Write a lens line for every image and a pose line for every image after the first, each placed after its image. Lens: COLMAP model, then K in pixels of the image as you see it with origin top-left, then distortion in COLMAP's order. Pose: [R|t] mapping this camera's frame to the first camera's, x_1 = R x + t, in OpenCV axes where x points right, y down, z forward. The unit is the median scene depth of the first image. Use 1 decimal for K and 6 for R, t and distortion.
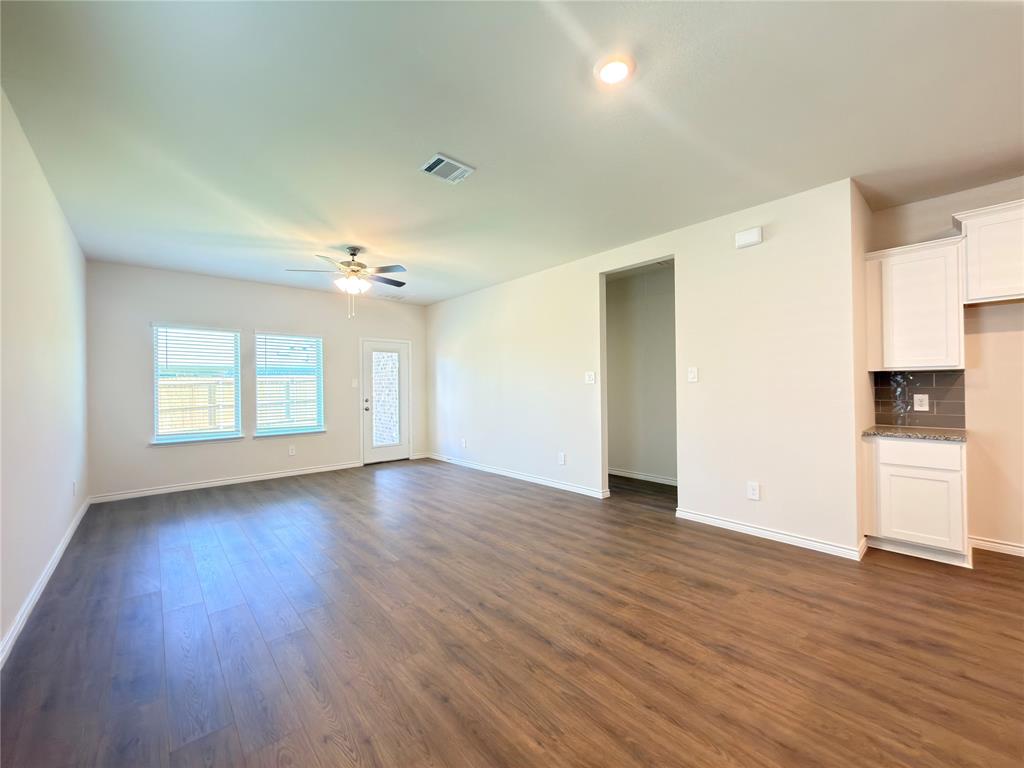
lens RADIAL K [[408.8, 0, 510.7], [0, 408.8, 381.8], [0, 0, 1]] dist [-0.001431, 0.000181]
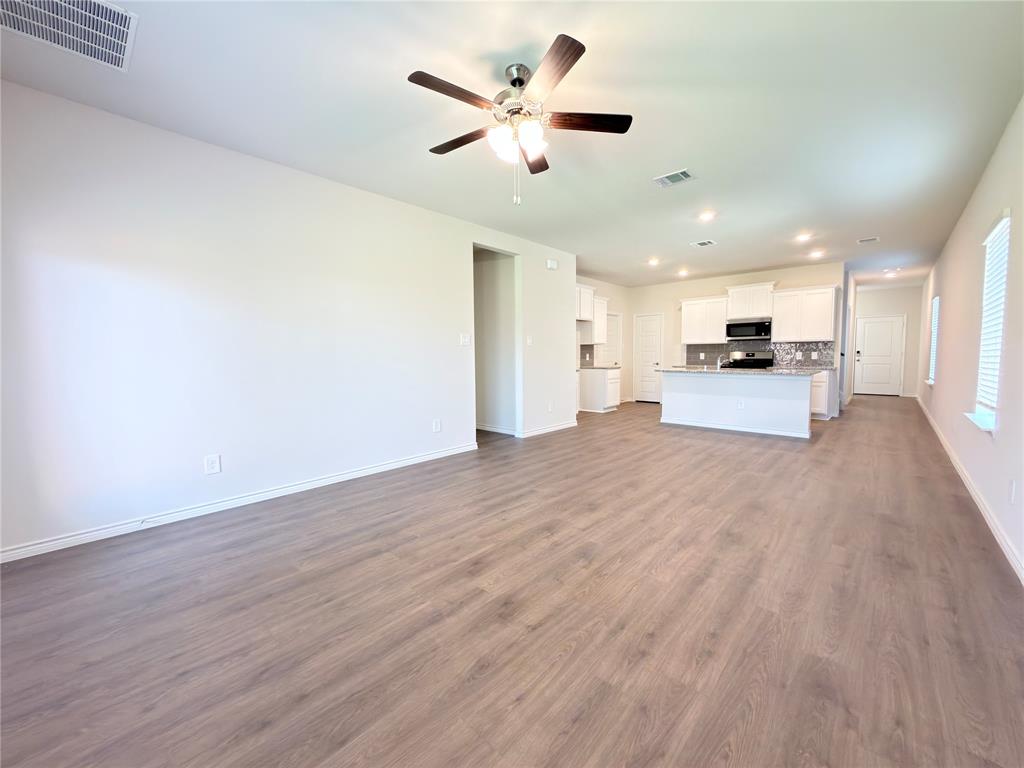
lens RADIAL K [[408.8, 0, 510.7], [0, 408.8, 381.8], [0, 0, 1]] dist [-0.001431, 0.000181]
pose [[-0.102805, -0.052639, 0.993308, -0.939540], [0.003338, 0.998575, 0.053264, 0.045886], [-0.994696, 0.008792, -0.102483, 1.080061]]
